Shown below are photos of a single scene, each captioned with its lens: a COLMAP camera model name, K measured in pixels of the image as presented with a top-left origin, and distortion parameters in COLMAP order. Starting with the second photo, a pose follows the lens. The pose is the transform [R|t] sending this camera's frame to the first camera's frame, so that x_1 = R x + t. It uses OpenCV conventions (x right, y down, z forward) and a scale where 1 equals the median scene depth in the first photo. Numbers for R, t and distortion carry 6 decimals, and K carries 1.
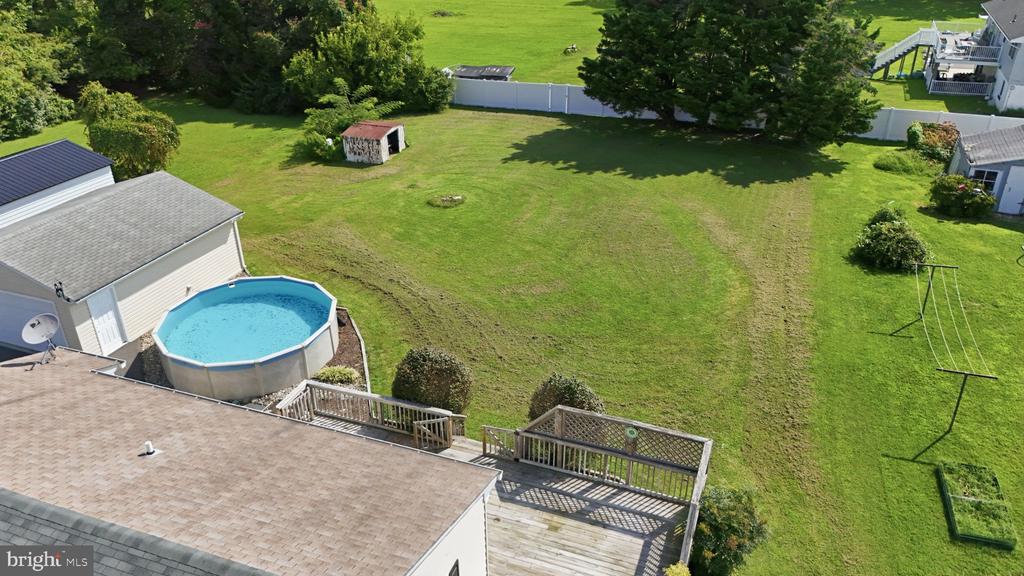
lens RADIAL K [[756.7, 0, 512.0], [0, 756.7, 288.0], [0, 0, 1]] dist [0.069228, -0.067668]
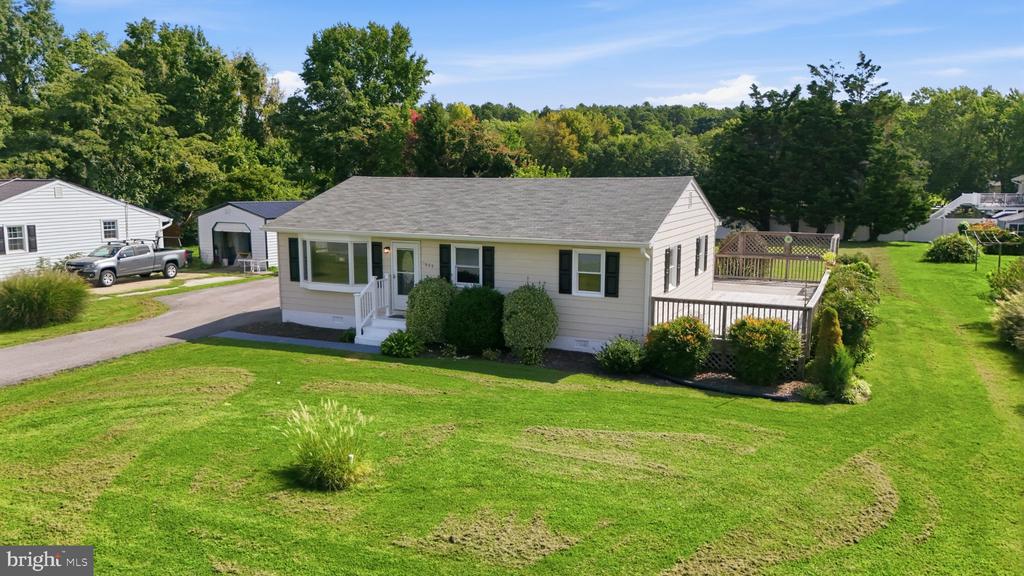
lens RADIAL K [[756.7, 0, 512.0], [0, 756.7, 288.0], [0, 0, 1]] dist [0.069228, -0.067668]
pose [[0.996085, 0.024041, -0.085063, -0.134112], [-0.051470, 0.940091, -0.337016, 0.390495], [0.071865, 0.340074, 0.937649, -0.258798]]
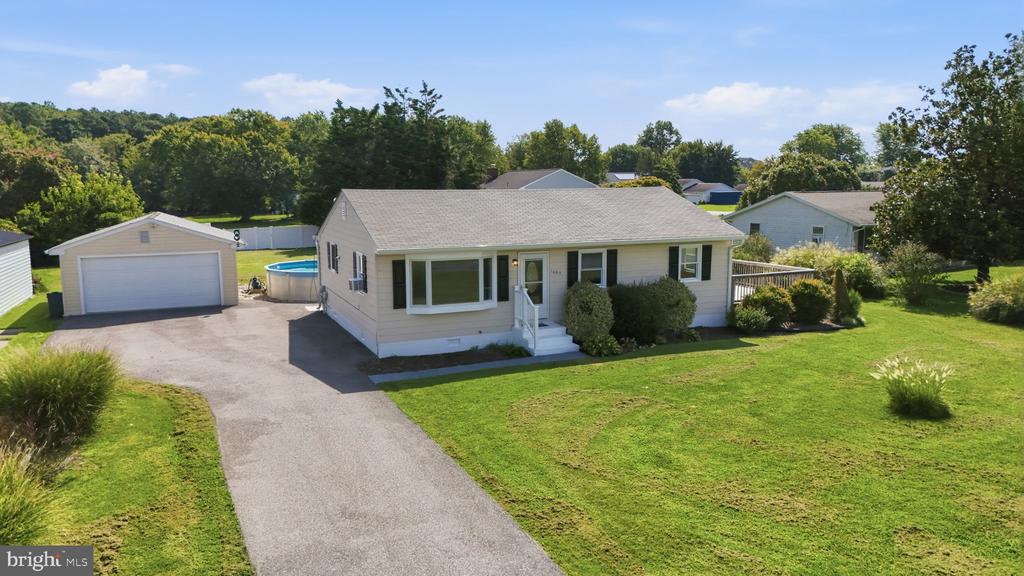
lens RADIAL K [[756.7, 0, 512.0], [0, 756.7, 288.0], [0, 0, 1]] dist [0.069228, -0.067668]
pose [[0.722220, -0.089003, 0.685913, -0.676859], [0.325947, 0.918462, -0.224023, 0.320785], [-0.610046, 0.385365, 0.692342, -0.125908]]
